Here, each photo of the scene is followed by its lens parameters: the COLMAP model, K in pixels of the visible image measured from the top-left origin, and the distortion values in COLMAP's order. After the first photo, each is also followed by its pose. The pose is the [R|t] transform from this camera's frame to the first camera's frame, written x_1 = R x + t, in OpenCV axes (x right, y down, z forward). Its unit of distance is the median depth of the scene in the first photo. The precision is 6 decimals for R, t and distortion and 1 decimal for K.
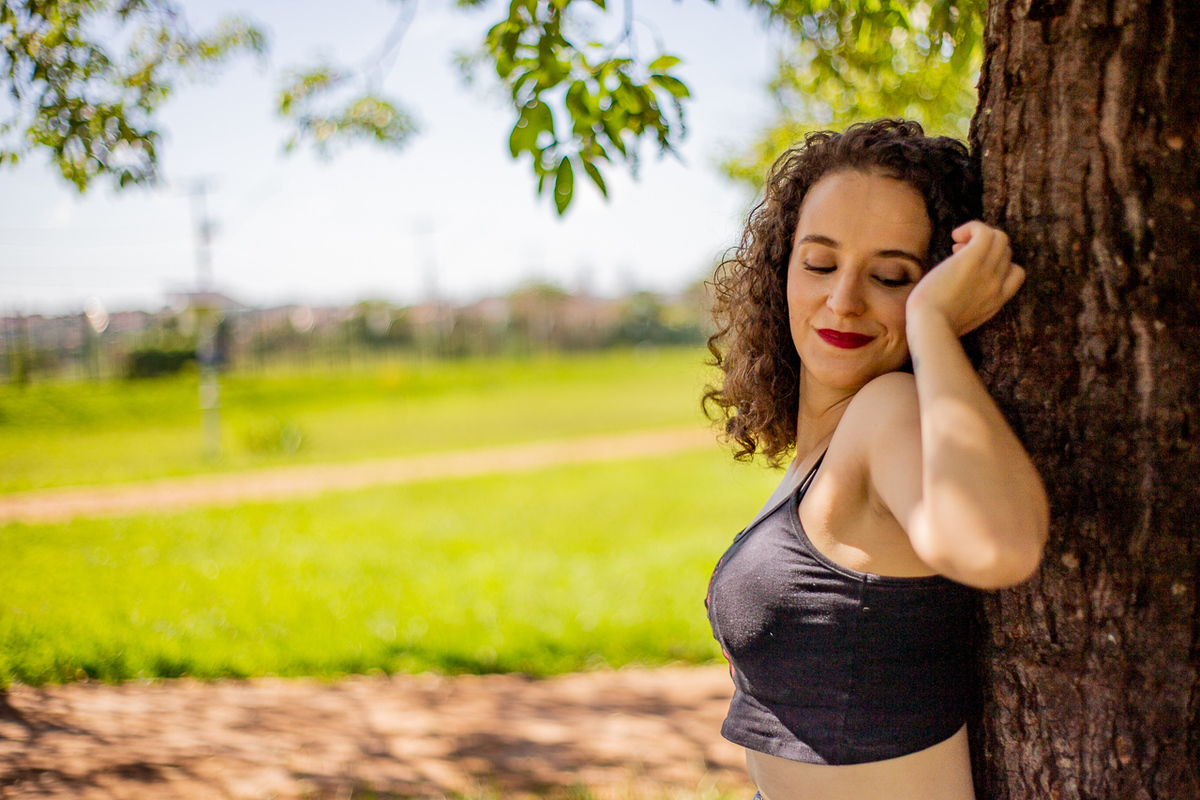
lens RADIAL K [[1726.9, 0, 599.9], [0, 1726.9, 400.7], [0, 0, 1]] dist [-0.011077, 0.000000]
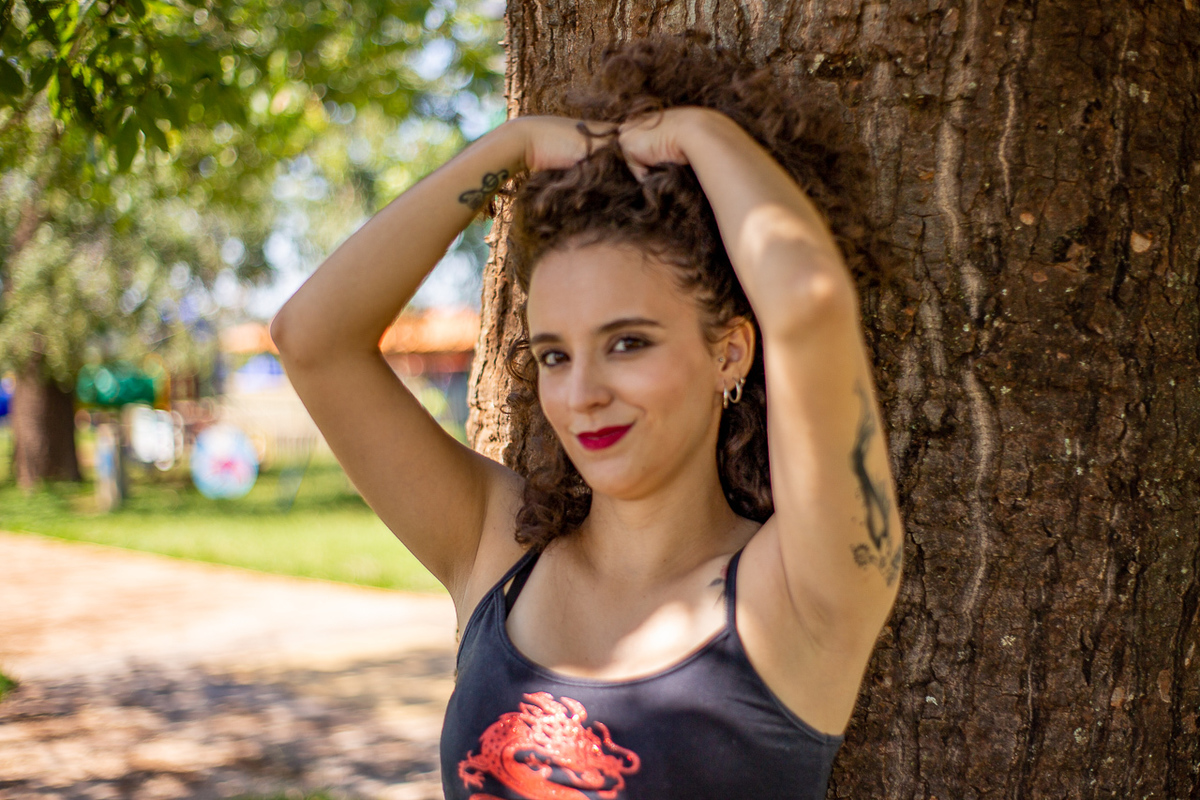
lens RADIAL K [[1726.9, 0, 599.9], [0, 1726.9, 399.1], [0, 0, 1]] dist [-0.011077, 0.000000]
pose [[0.553265, 0.001846, 0.833003, -0.676937], [0.040744, 0.998741, -0.029274, -0.017210], [-0.832008, 0.050136, 0.552494, 0.614970]]
